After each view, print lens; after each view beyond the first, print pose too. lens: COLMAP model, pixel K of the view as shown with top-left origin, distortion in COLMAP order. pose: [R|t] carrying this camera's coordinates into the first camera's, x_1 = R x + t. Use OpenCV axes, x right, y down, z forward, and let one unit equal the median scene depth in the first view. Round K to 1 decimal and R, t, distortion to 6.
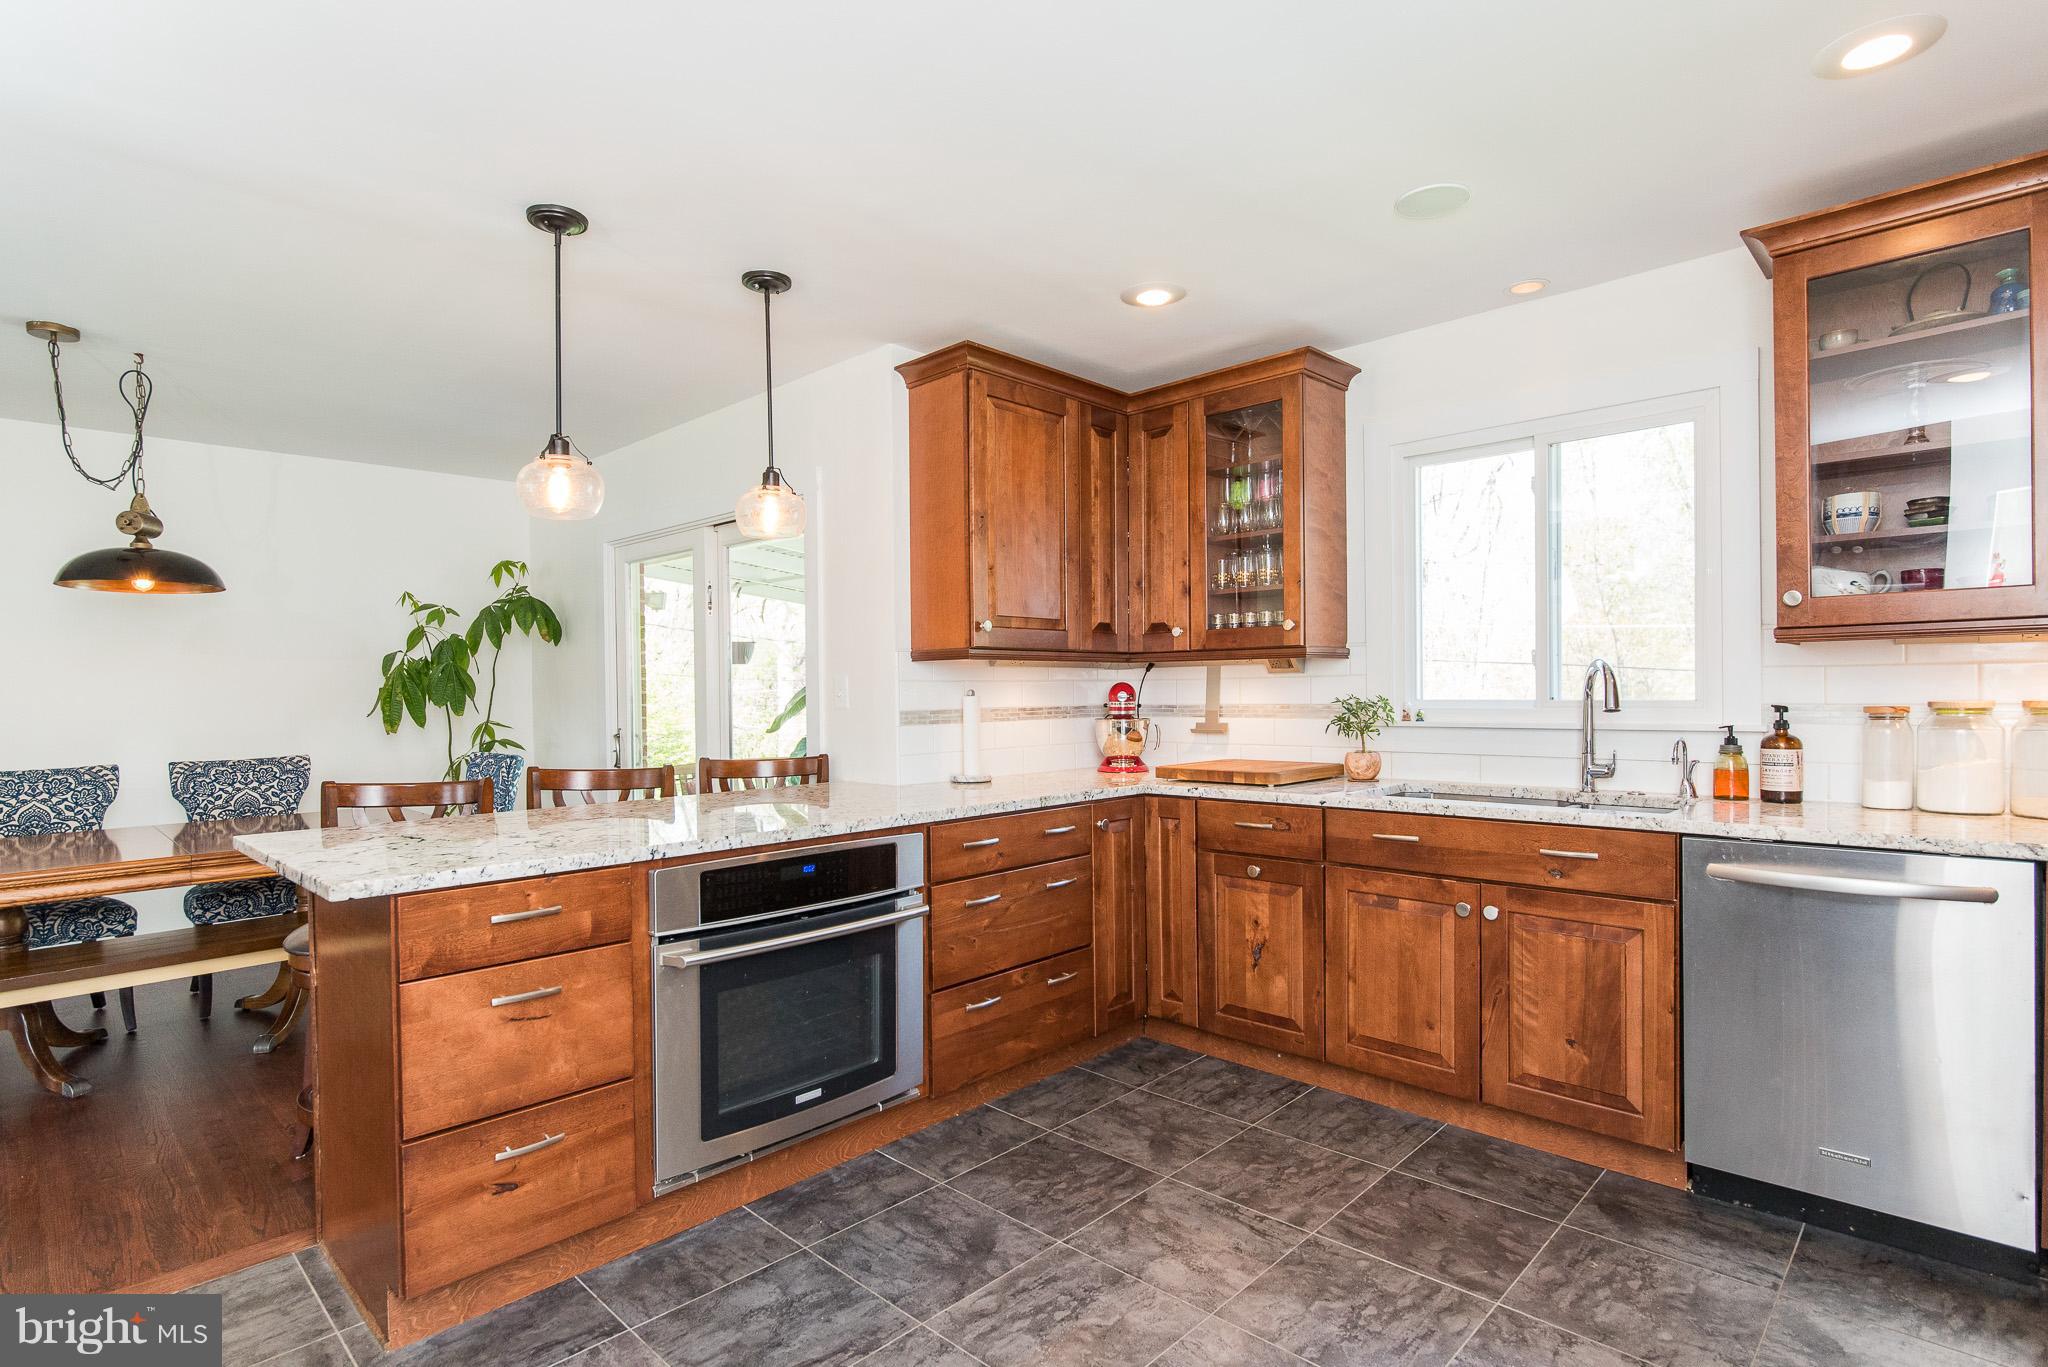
lens RADIAL K [[1038.1, 0, 1067.6], [0, 1038.1, 695.4], [0, 0, 1]] dist [-0.002074, 0.000163]
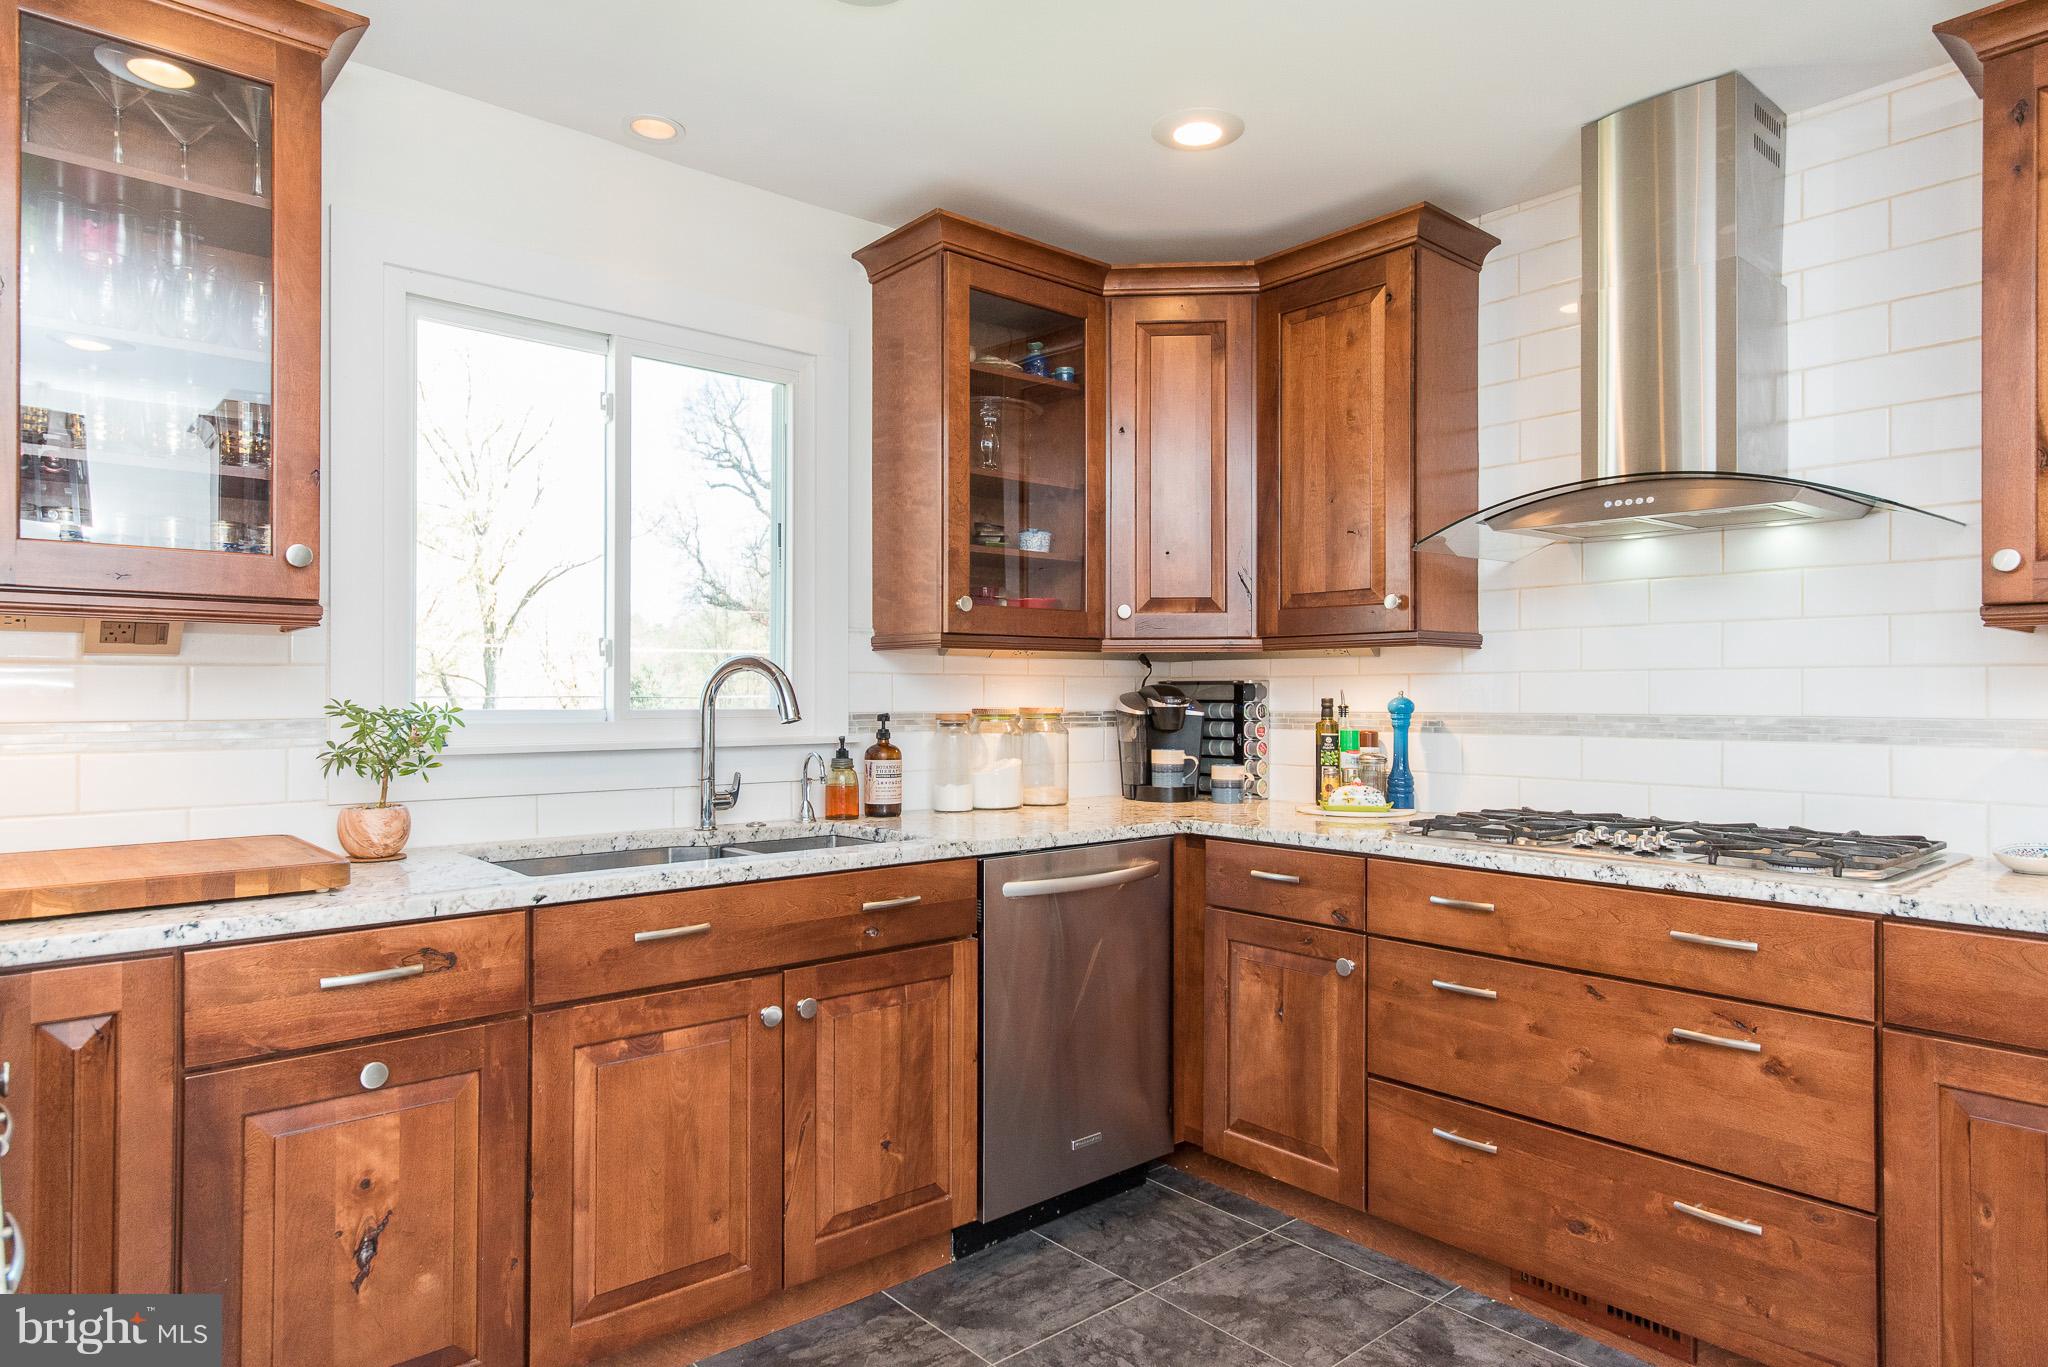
lens RADIAL K [[1205.6, 0, 974.5], [0, 1205.6, 691.6], [0, 0, 1]] dist [0.012075, -0.002271]
pose [[0.117174, 0.018681, 0.992936, -0.383352], [0.007004, 0.999783, -0.019637, 0.011254], [-0.993087, 0.009255, 0.117018, 0.764002]]
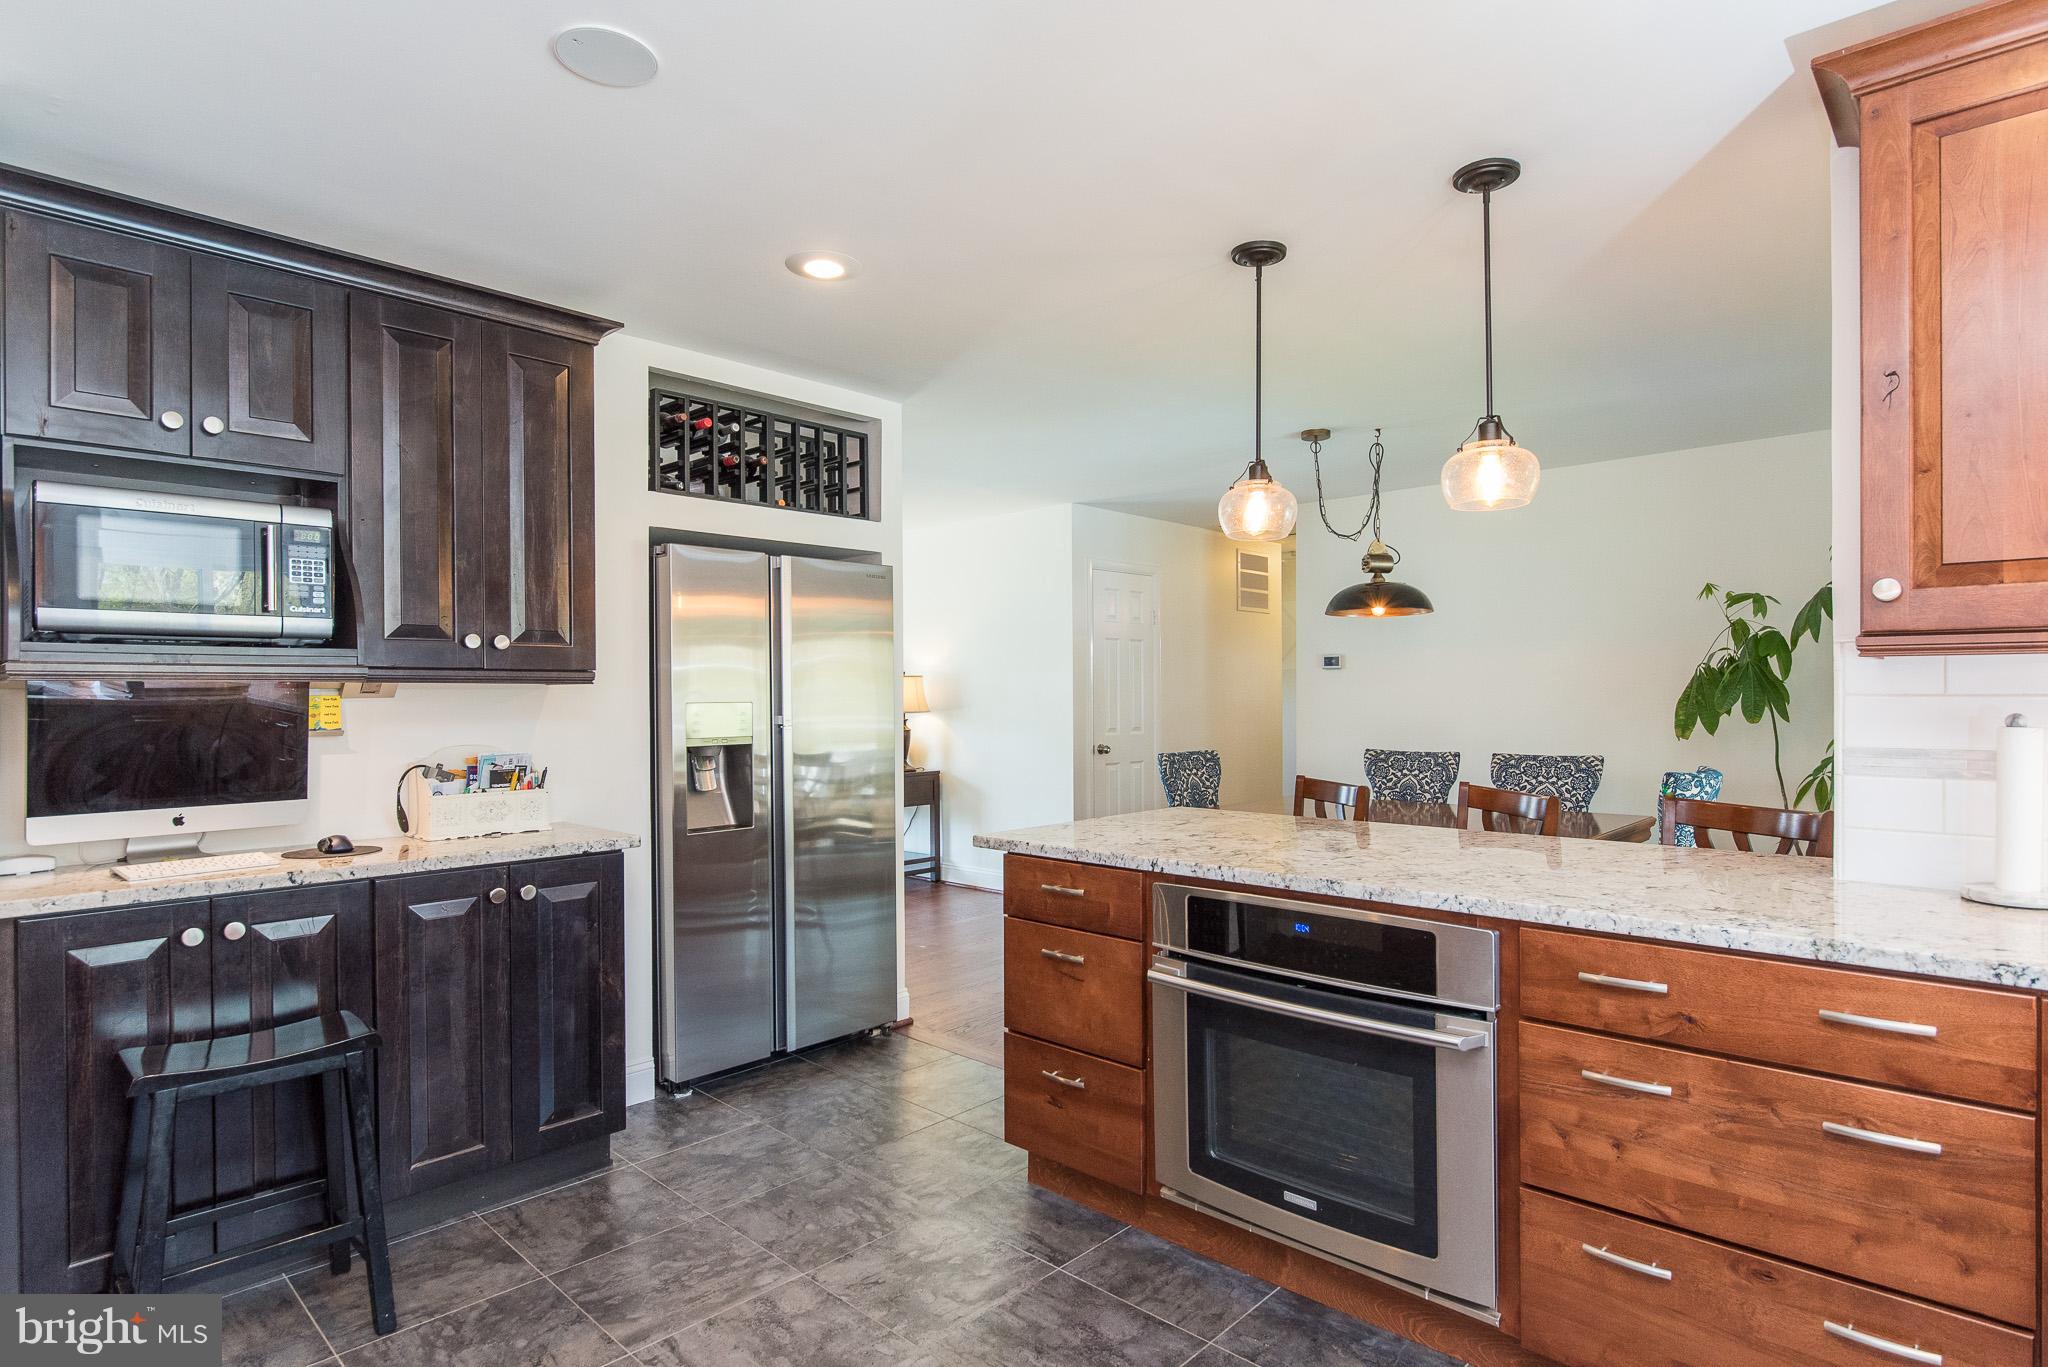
lens RADIAL K [[1105.0, 0, 1019.7], [0, 1105.0, 697.8], [0, 0, 1]] dist [-0.006568, -0.000624]
pose [[-0.035395, 0.016442, -0.999238, 0.566314], [0.000592, 0.999865, 0.016432, -0.027451], [0.999373, -0.000010, -0.035400, 0.721733]]
